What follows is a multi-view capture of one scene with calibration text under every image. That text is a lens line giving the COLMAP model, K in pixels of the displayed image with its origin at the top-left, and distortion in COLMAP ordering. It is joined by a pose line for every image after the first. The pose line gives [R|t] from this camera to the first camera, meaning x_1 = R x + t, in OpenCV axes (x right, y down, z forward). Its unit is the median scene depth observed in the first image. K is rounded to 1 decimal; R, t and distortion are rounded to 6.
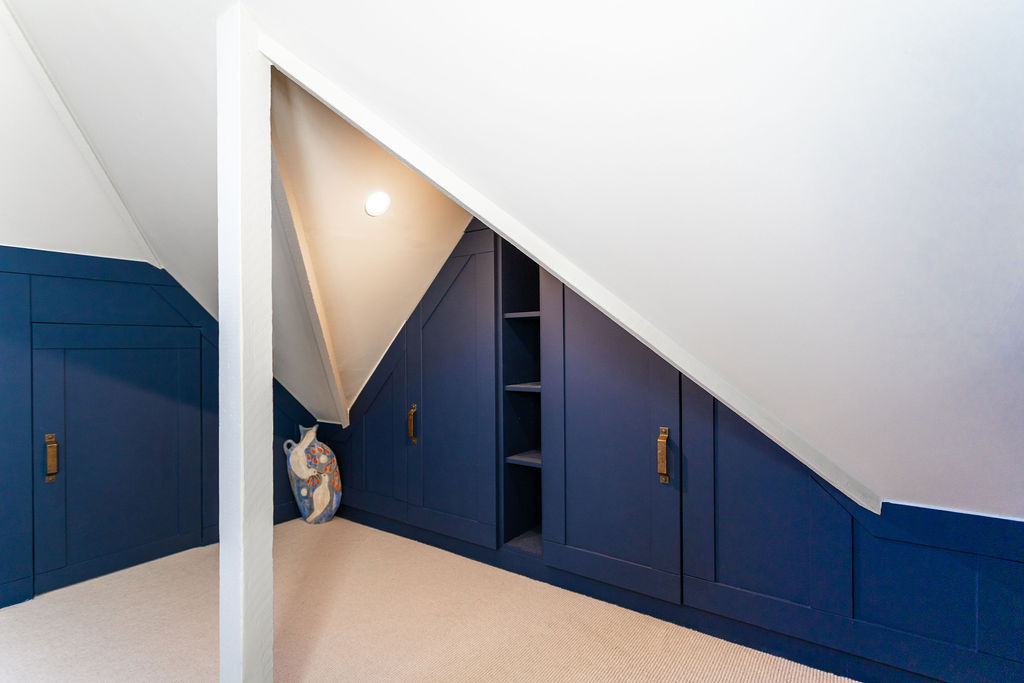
lens RADIAL K [[486.0, 0, 490.1], [0, 486.0, 341.3], [0, 0, 1]] dist [0.002083, 0.000267]
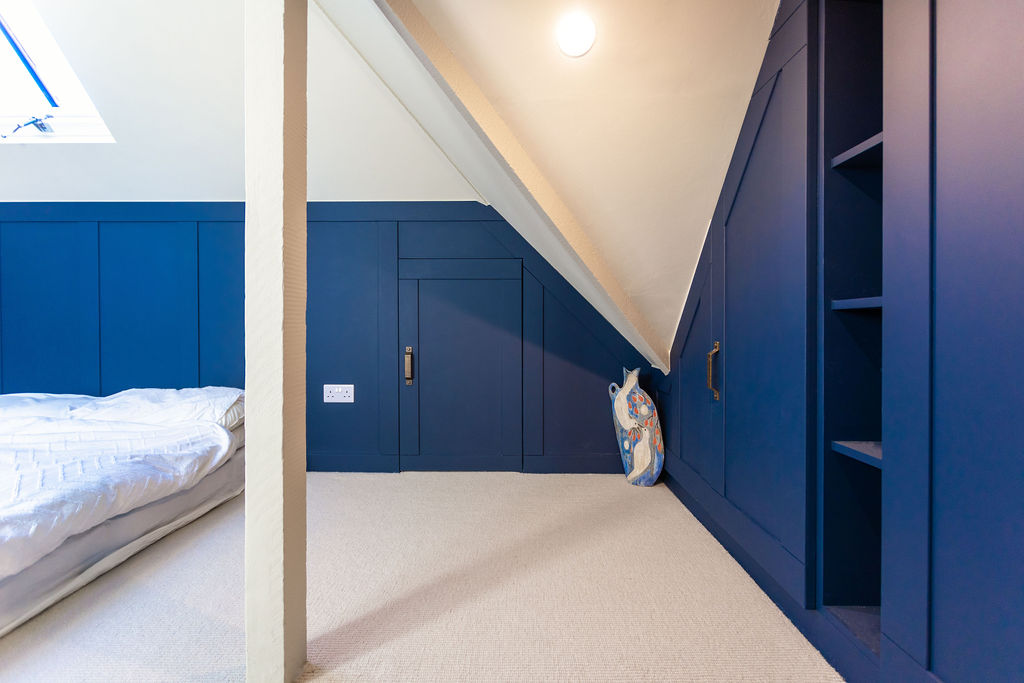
lens RADIAL K [[486.0, 0, 526.0], [0, 486.0, 326.1], [0, 0, 1]] dist [0.002083, 0.000267]
pose [[0.608766, 0.009073, -0.793298, 0.190476], [0.008447, 0.999804, 0.017917, 0.082656], [0.793305, -0.017609, 0.608570, 0.338767]]
